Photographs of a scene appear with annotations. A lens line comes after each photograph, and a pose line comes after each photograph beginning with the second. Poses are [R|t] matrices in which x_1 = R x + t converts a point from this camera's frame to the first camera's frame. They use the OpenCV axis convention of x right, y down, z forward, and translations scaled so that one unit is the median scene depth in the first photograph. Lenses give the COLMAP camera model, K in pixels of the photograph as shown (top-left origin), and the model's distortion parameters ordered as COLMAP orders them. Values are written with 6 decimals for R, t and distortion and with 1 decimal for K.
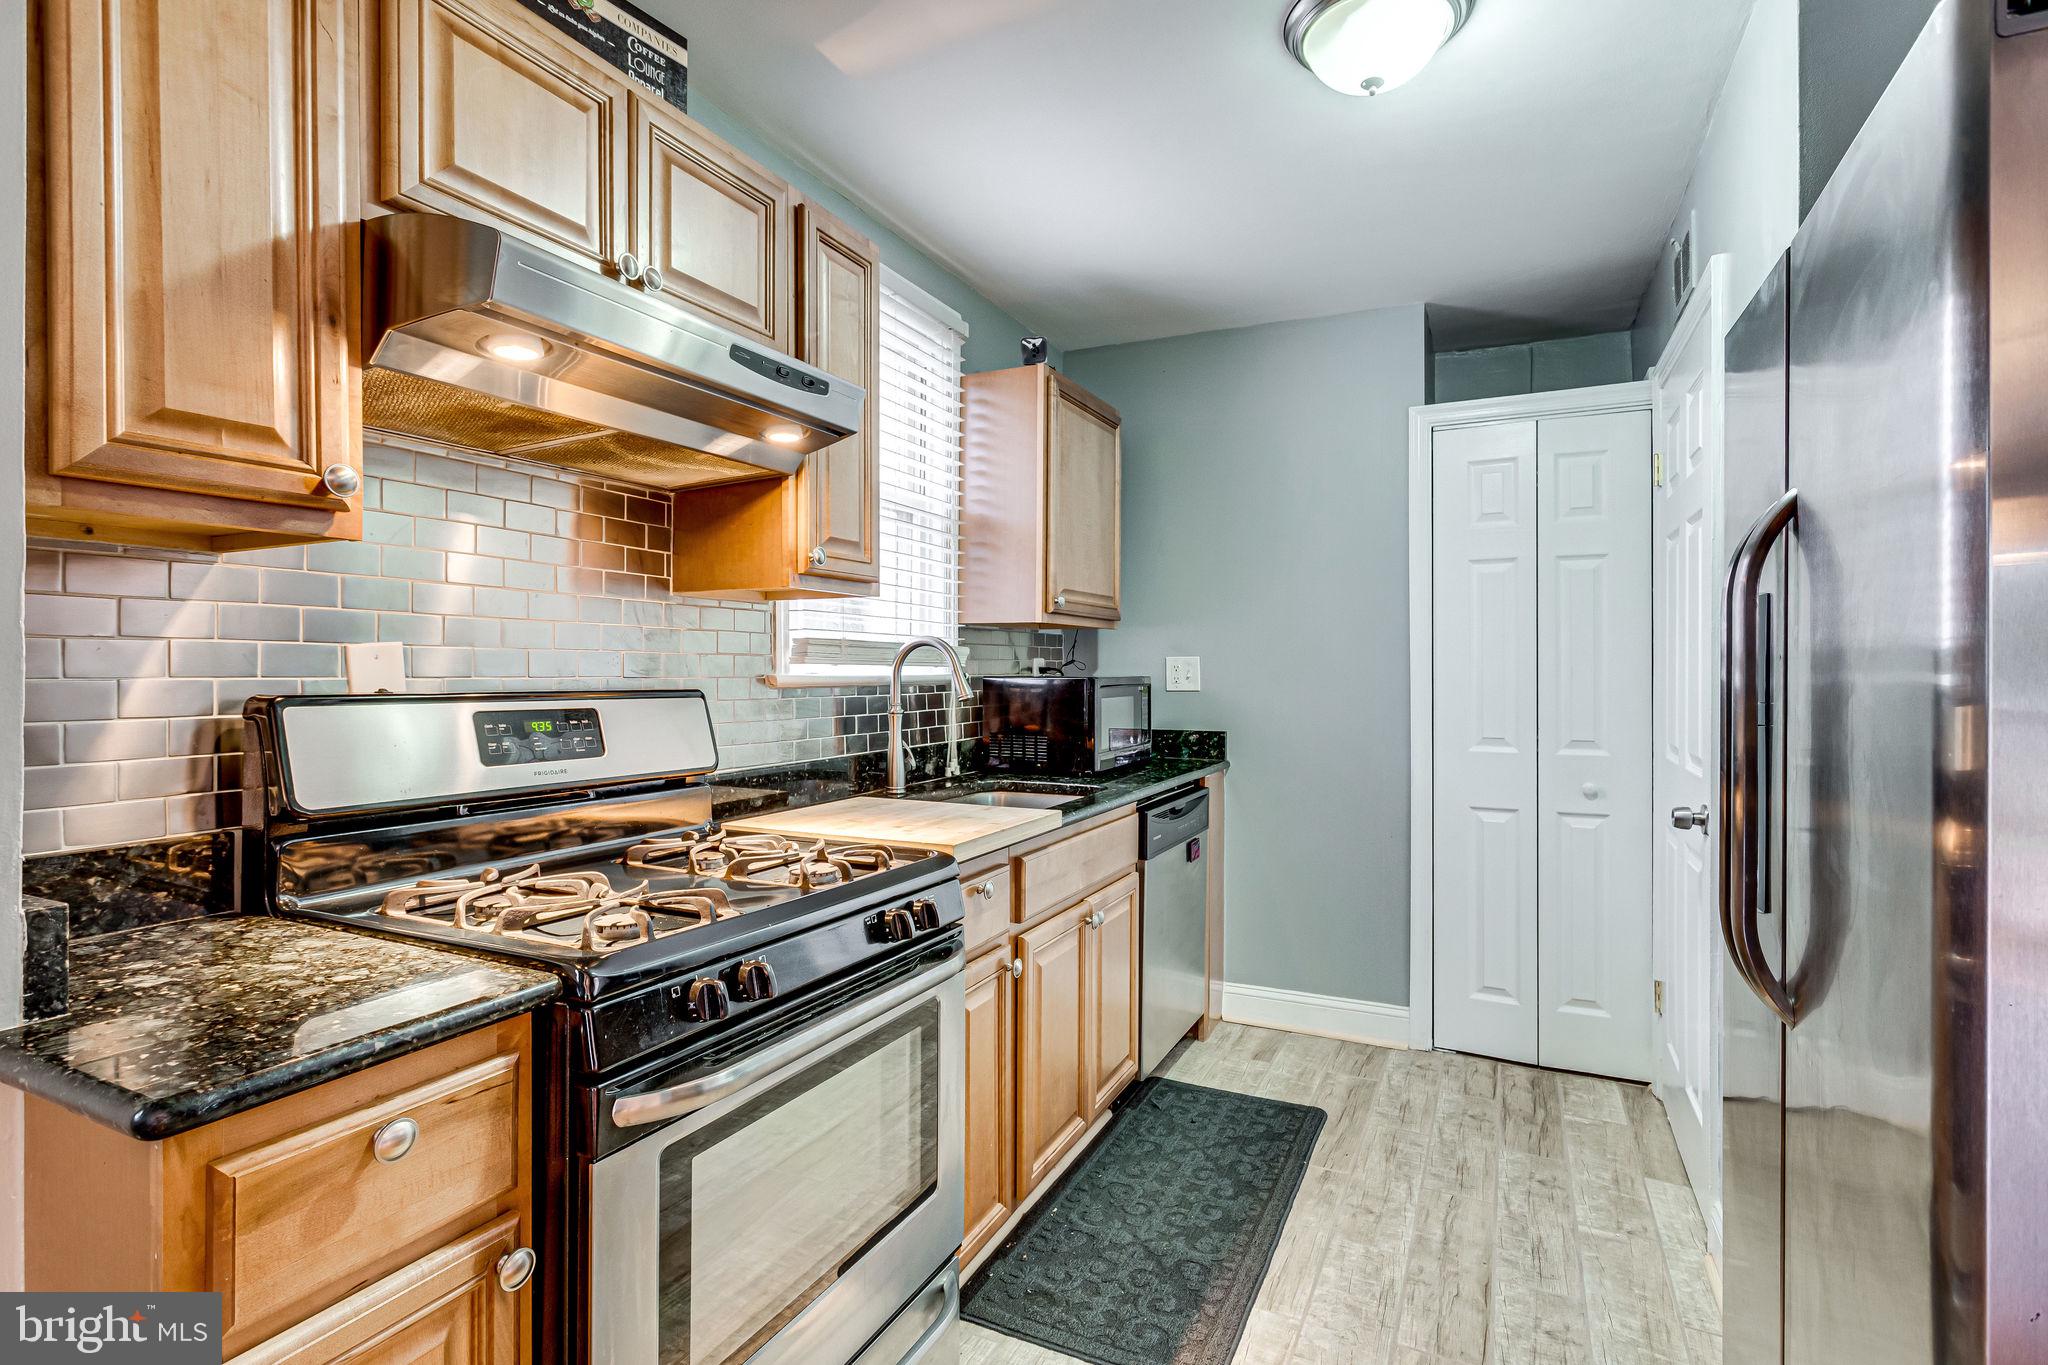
lens RADIAL K [[989.3, 0, 1037.8], [0, 989.3, 674.8], [0, 0, 1]] dist [-0.001824, 0.006416]
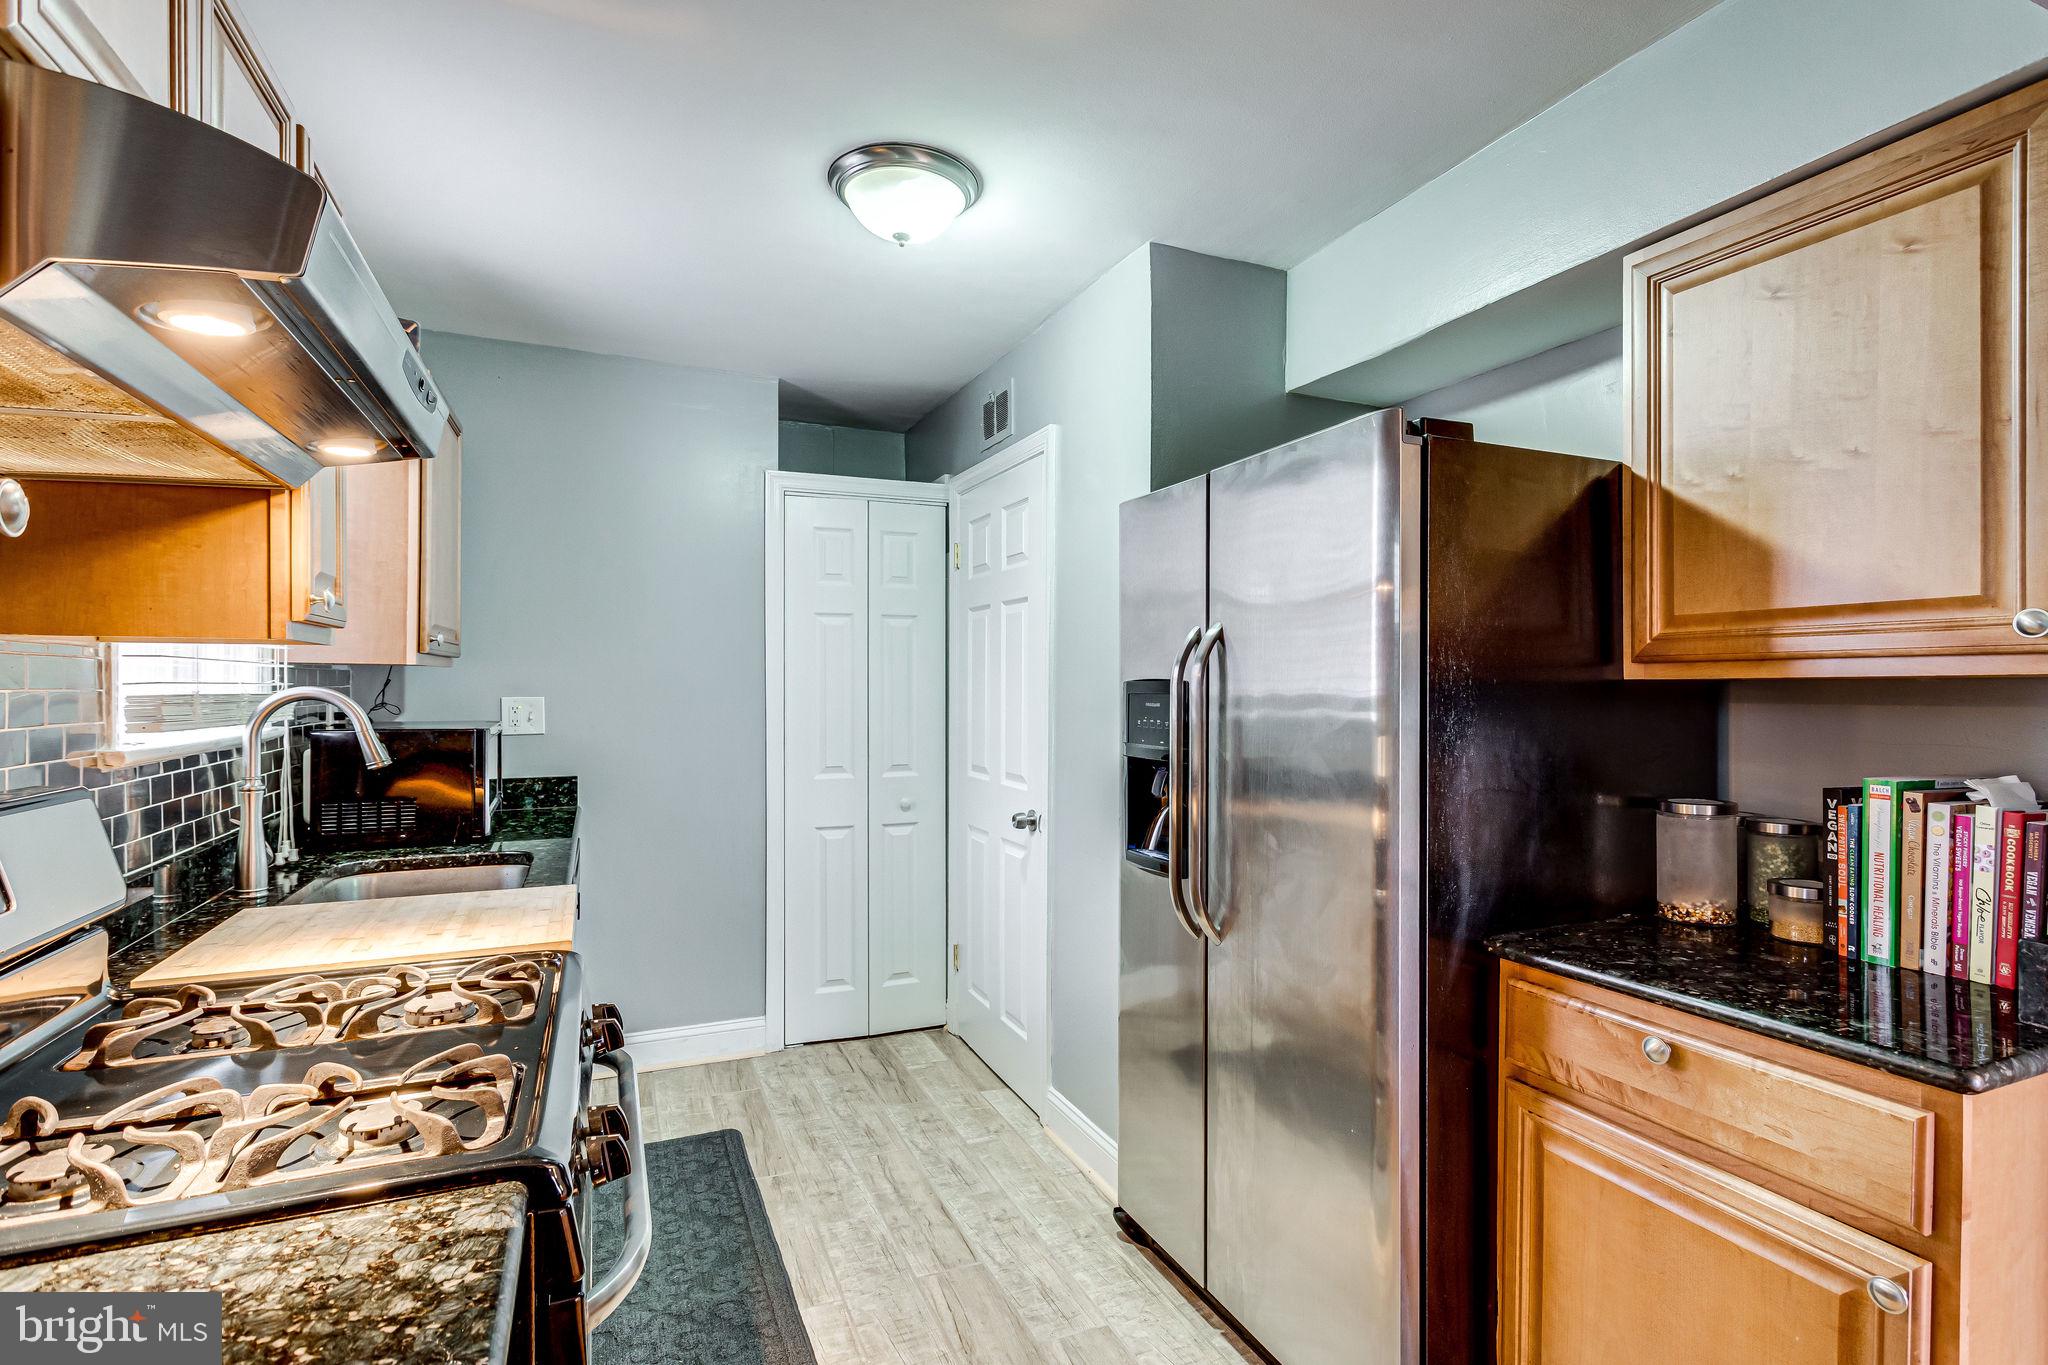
lens RADIAL K [[989.3, 0, 1044.2], [0, 989.3, 692.3], [0, 0, 1]] dist [-0.001824, 0.006416]
pose [[0.653675, -0.007122, 0.756742, -0.274724], [0.002791, 0.999972, 0.007001, -0.033103], [-0.756770, -0.002465, 0.653677, 0.051886]]
